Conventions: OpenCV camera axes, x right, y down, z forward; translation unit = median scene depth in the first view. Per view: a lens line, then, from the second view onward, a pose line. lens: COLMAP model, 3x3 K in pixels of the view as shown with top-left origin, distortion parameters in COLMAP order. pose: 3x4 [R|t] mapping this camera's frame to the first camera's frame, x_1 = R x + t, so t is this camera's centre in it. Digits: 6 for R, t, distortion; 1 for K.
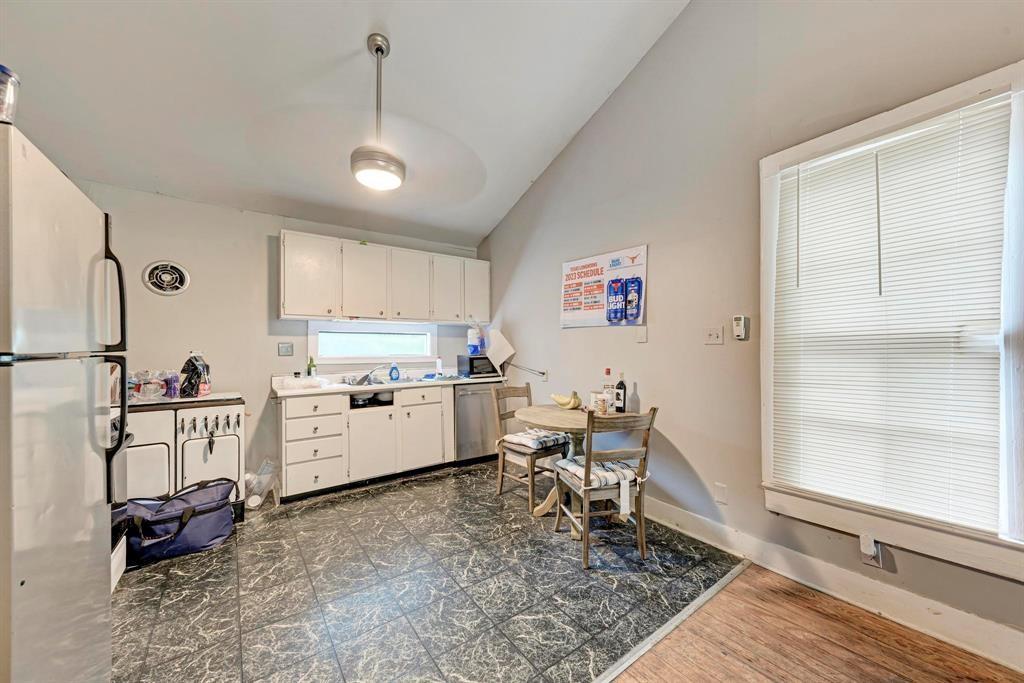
lens RADIAL K [[372.6, 0, 509.0], [0, 372.6, 345.0], [0, 0, 1]] dist [0.008731, -0.000680]
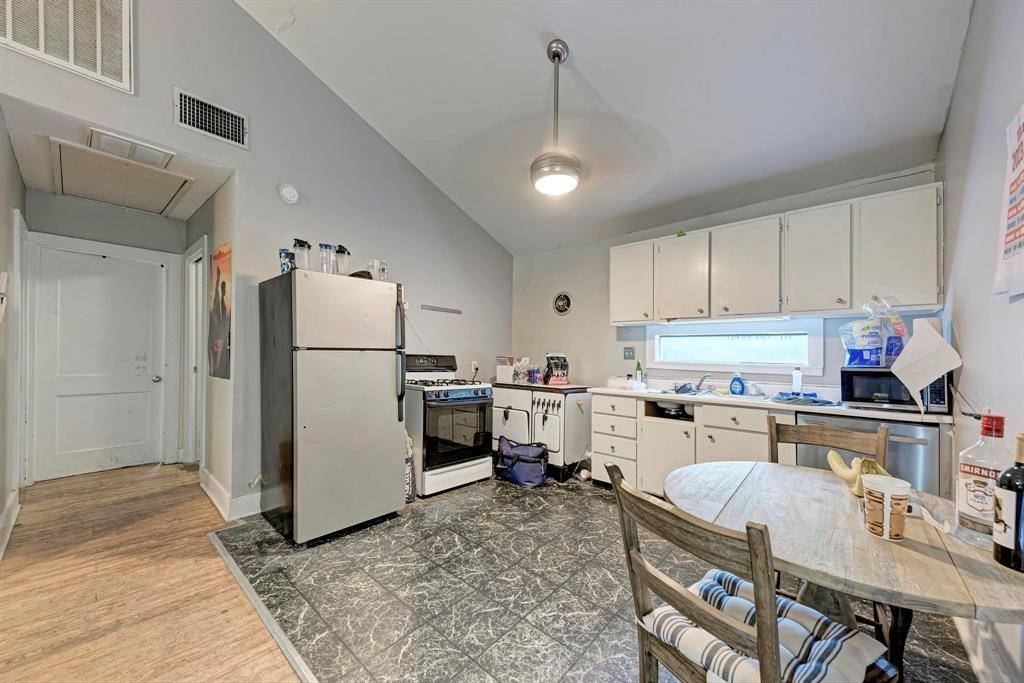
lens RADIAL K [[372.6, 0, 515.4], [0, 372.6, 353.2], [0, 0, 1]] dist [0.008731, -0.000680]
pose [[0.206432, 0.006555, -0.978439, 0.471523], [-0.008366, 0.999953, 0.004934, 0.010283], [0.978425, 0.007167, 0.206477, 0.506107]]
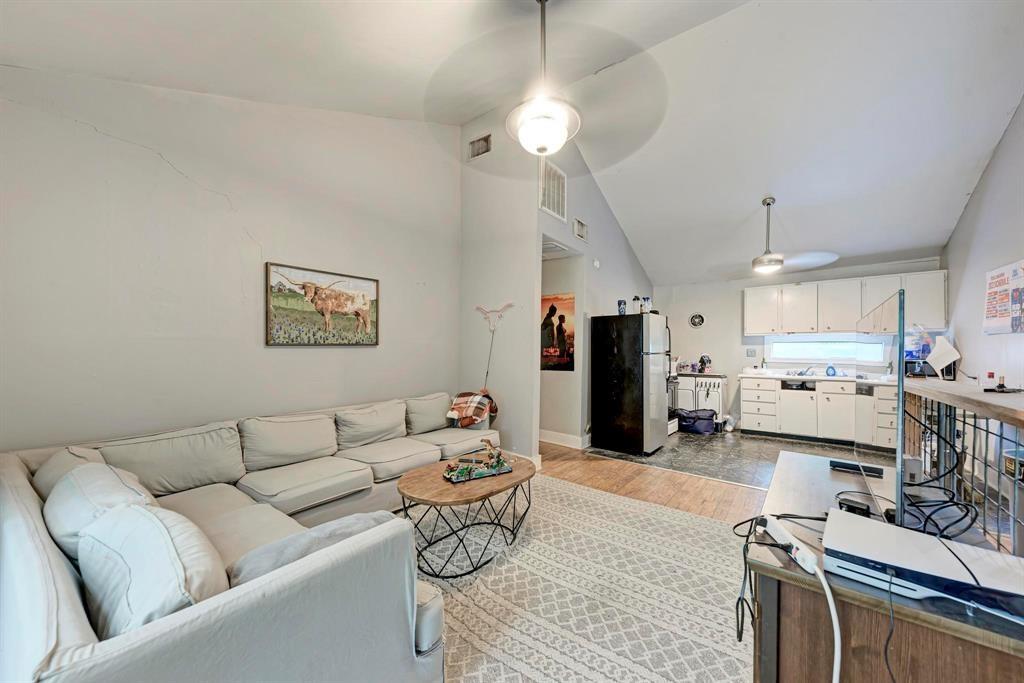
lens RADIAL K [[372.6, 0, 519.1], [0, 372.6, 350.2], [0, 0, 1]] dist [0.008731, -0.000680]
pose [[0.285545, 0.001891, -0.958363, 0.893232], [0.001921, 0.999995, 0.002546, -0.008059], [0.958363, -0.002568, 0.285540, -0.634536]]
